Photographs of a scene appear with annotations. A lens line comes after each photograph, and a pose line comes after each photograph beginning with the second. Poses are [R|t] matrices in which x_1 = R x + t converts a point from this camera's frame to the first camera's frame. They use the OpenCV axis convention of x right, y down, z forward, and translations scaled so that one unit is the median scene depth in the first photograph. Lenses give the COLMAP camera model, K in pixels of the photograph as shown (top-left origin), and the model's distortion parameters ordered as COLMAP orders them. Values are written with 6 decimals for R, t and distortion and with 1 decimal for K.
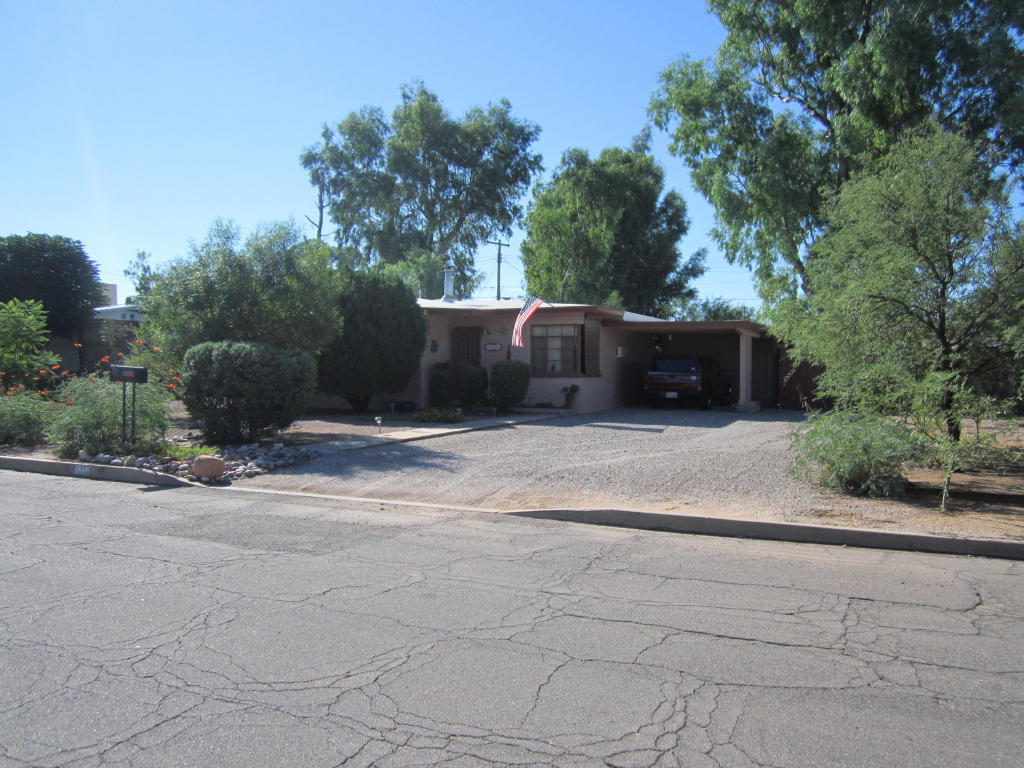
lens RADIAL K [[848.2, 0, 512.0], [0, 848.2, 384.0], [0, 0, 1]] dist [-0.031835, 0.000703]
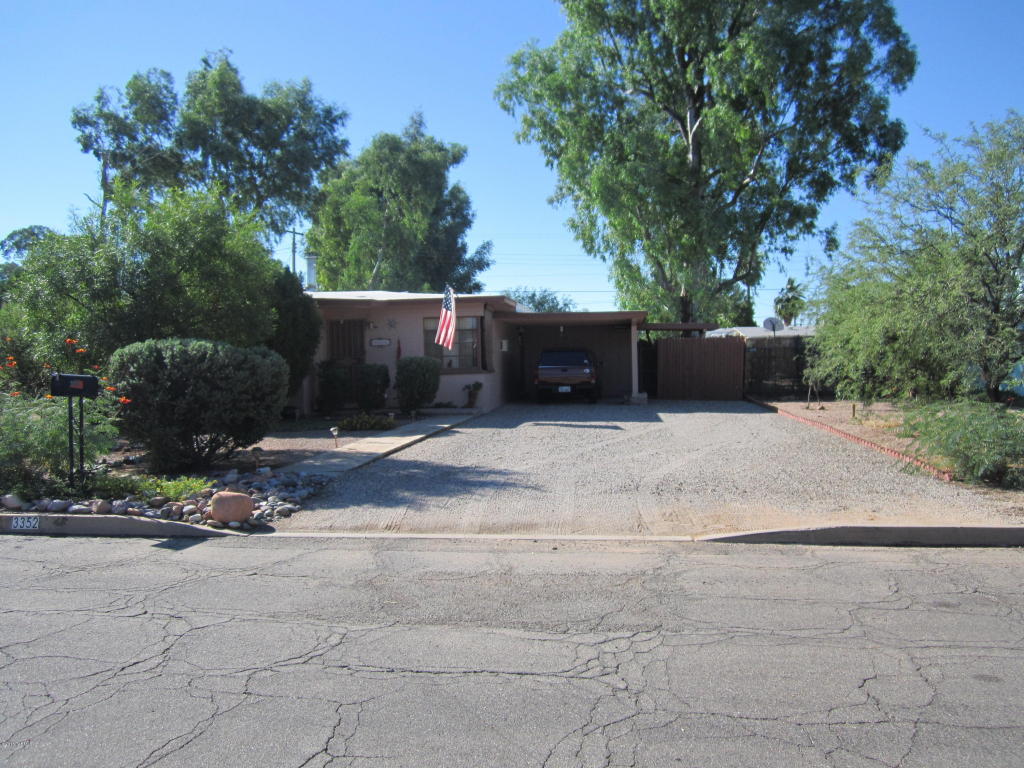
lens RADIAL K [[848.2, 0, 512.0], [0, 848.2, 384.0], [0, 0, 1]] dist [-0.031835, 0.000703]
pose [[0.954477, -0.030753, 0.296696, -0.154050], [0.028898, 0.999526, 0.010638, -0.004841], [-0.296883, -0.001580, 0.954913, 0.098482]]
